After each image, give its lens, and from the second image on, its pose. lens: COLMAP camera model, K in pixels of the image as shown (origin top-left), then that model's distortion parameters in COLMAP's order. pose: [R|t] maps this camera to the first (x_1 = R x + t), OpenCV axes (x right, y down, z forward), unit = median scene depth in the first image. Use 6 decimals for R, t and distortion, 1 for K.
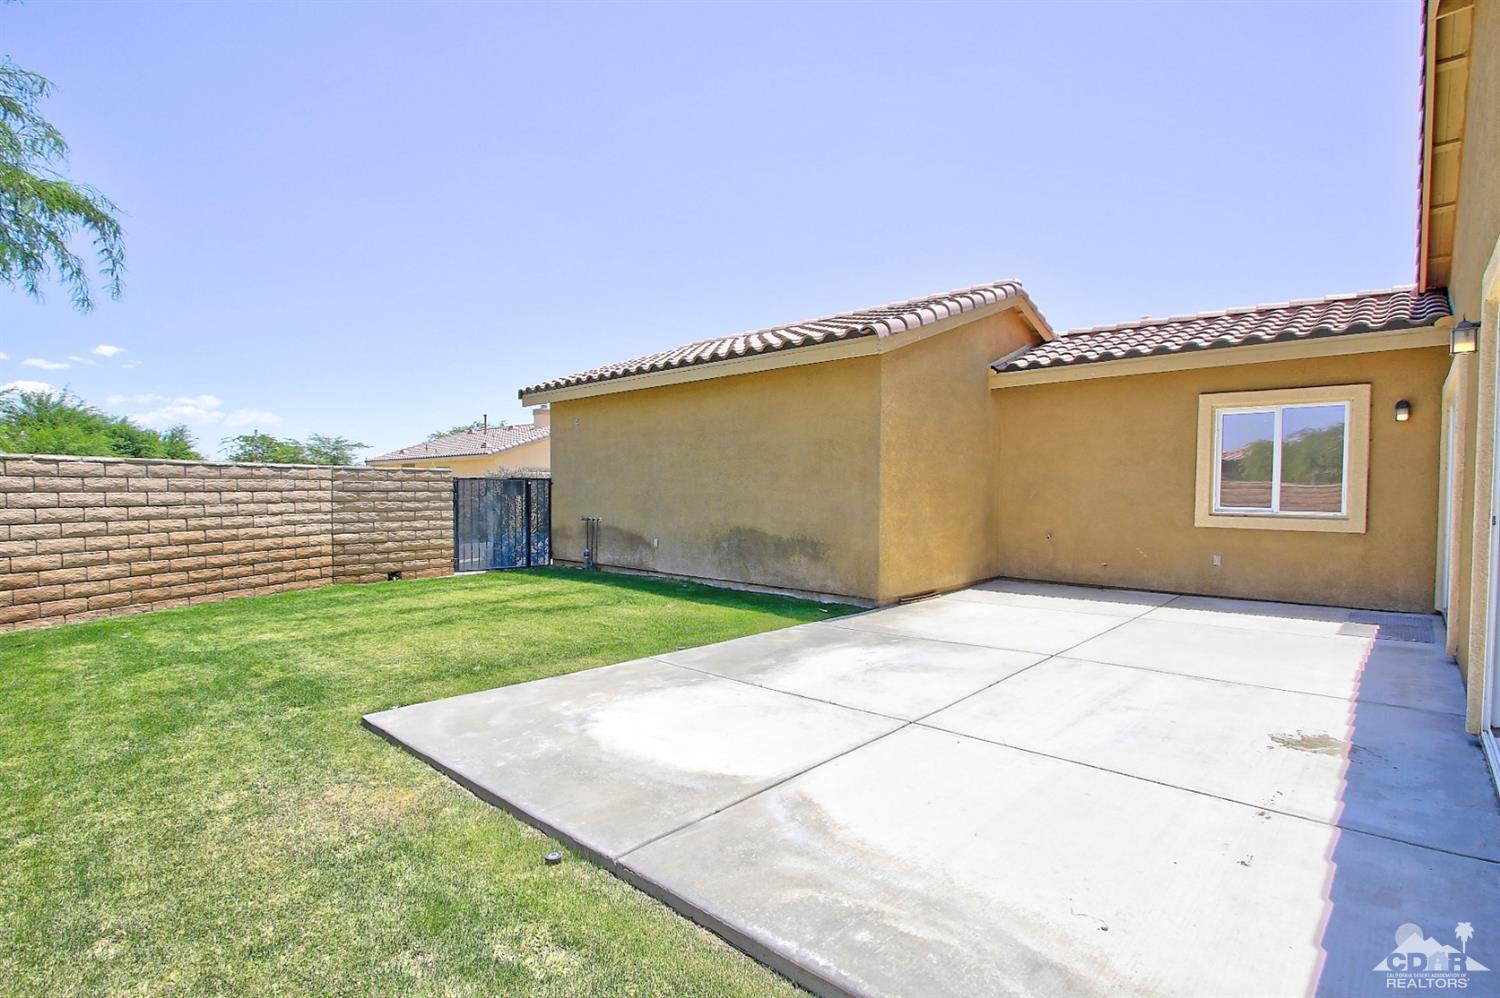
lens RADIAL K [[716.1, 0, 744.9], [0, 716.1, 502.8], [0, 0, 1]] dist [-0.018623, 0.002240]
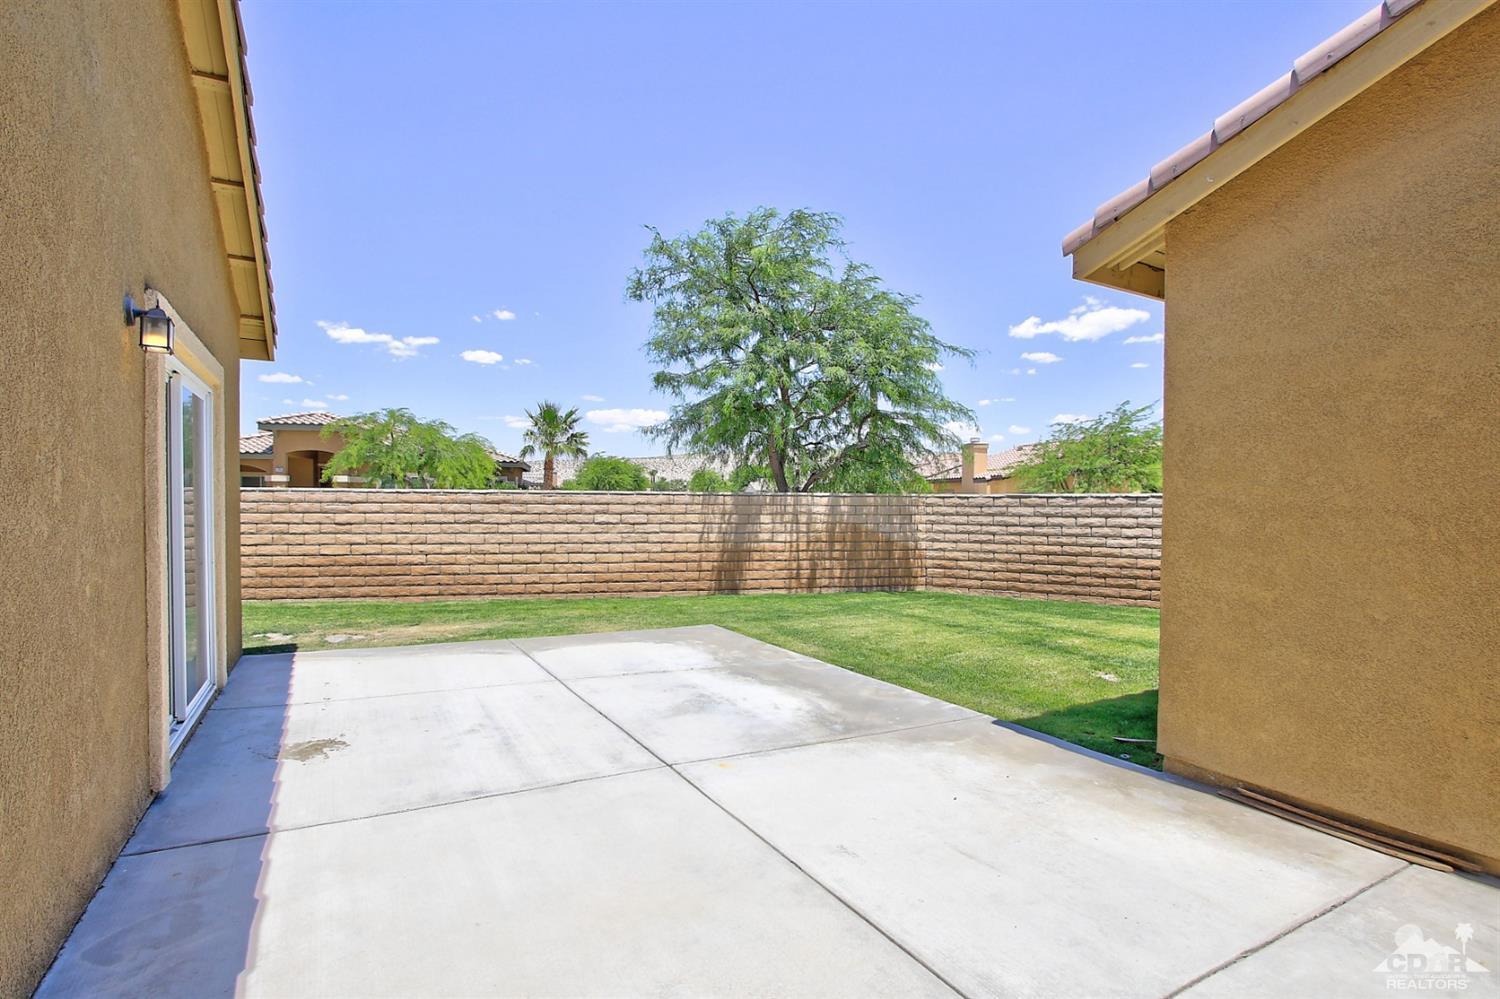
lens RADIAL K [[716.1, 0, 741.5], [0, 716.1, 505.3], [0, 0, 1]] dist [-0.018623, 0.002240]
pose [[-0.294673, -0.004140, -0.955589, 0.743515], [-0.025092, 0.999679, 0.003407, -0.028984], [0.955269, 0.024981, -0.294683, 0.873732]]
